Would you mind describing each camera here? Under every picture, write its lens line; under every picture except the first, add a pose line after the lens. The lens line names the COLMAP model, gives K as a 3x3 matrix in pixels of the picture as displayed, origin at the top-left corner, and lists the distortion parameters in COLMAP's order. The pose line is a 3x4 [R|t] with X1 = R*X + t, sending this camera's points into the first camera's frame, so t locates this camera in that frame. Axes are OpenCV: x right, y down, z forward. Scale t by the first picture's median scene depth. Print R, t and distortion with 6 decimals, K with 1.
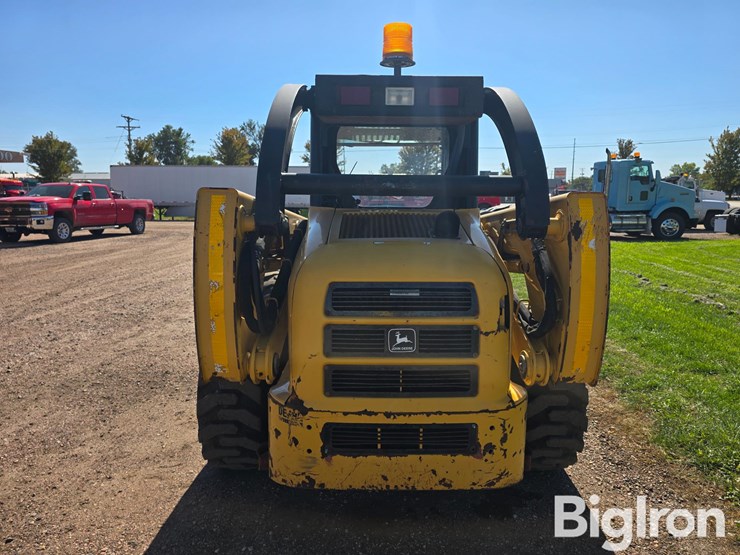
lens RADIAL K [[492.5, 0, 370.0], [0, 492.5, 277.5], [0, 0, 1]] dist [0.057418, -0.062412]
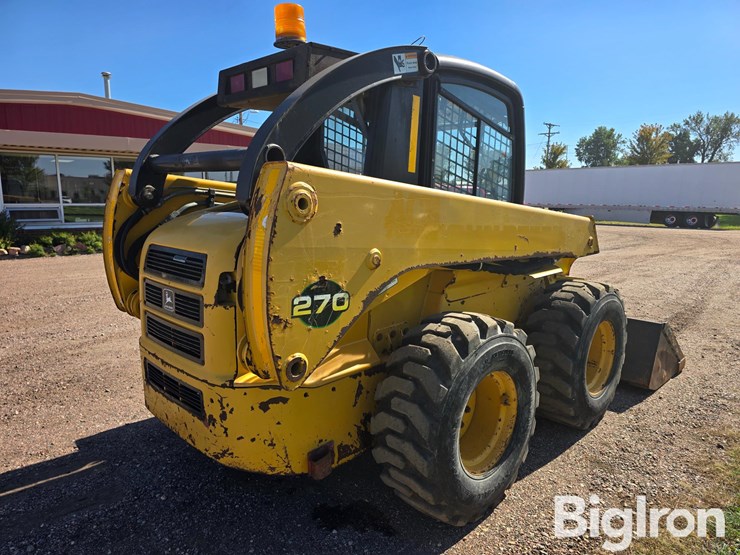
lens RADIAL K [[492.5, 0, 370.0], [0, 492.5, 277.5], [0, 0, 1]] dist [0.057418, -0.062412]
pose [[0.710501, 0.125958, -0.692331, 1.132873], [-0.130799, 0.990344, 0.045944, -0.034558], [0.691433, 0.057913, 0.720116, 0.471378]]
